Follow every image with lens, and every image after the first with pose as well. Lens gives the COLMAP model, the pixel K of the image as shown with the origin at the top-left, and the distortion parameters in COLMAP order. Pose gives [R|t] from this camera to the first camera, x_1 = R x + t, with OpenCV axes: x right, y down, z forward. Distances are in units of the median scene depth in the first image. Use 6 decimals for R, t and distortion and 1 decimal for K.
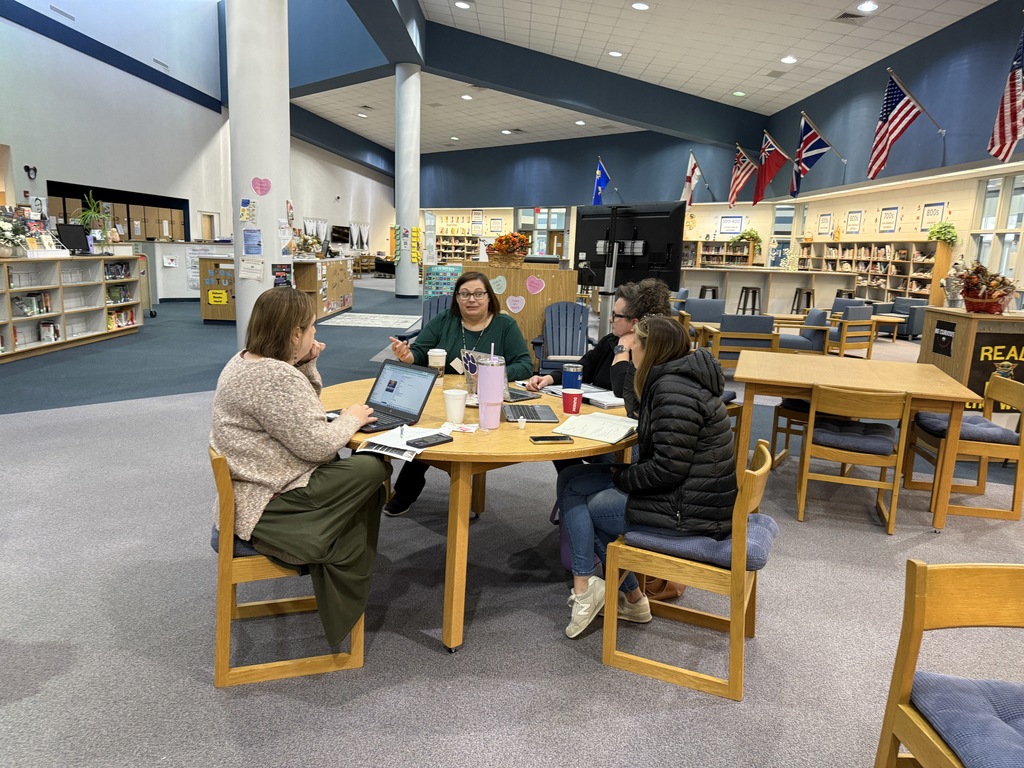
lens RADIAL K [[730.1, 0, 512.0], [0, 730.1, 384.0], [0, 0, 1]] dist [0.007687, 0.000236]
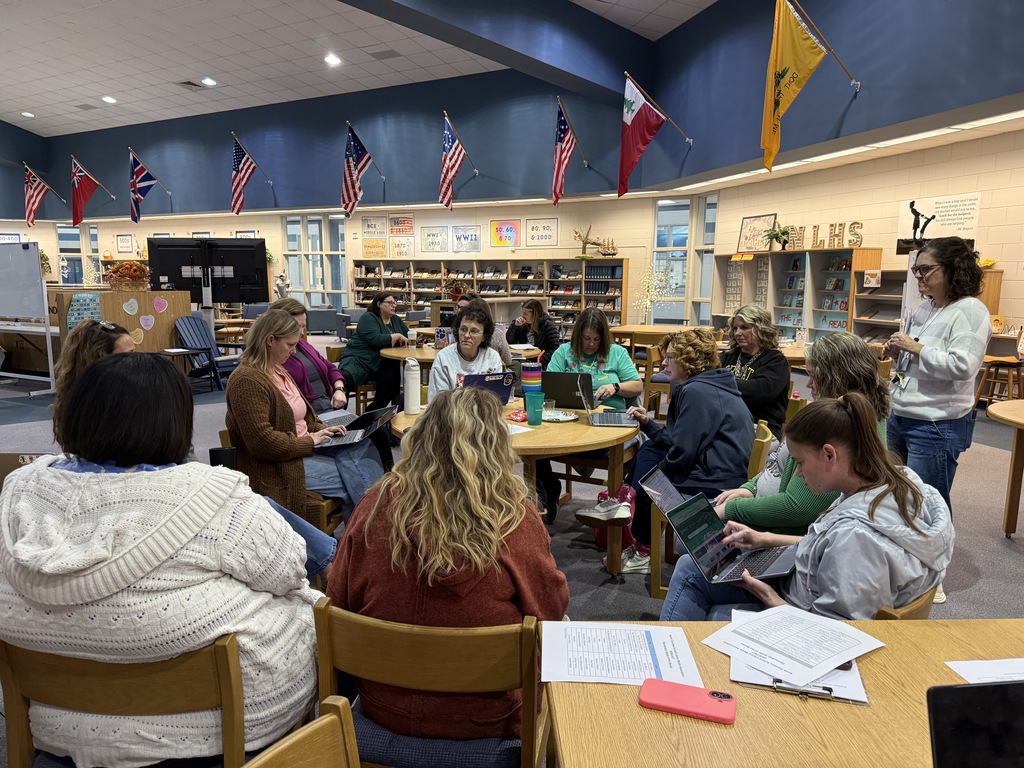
lens RADIAL K [[714.8, 0, 512.0], [0, 714.8, 384.0], [0, 0, 1]] dist [-0.008931, -0.005921]
pose [[0.477782, -0.159742, 0.863833, -0.433903], [0.169087, 0.981664, 0.088010, -0.008841], [-0.862052, 0.104014, 0.496032, -0.034045]]
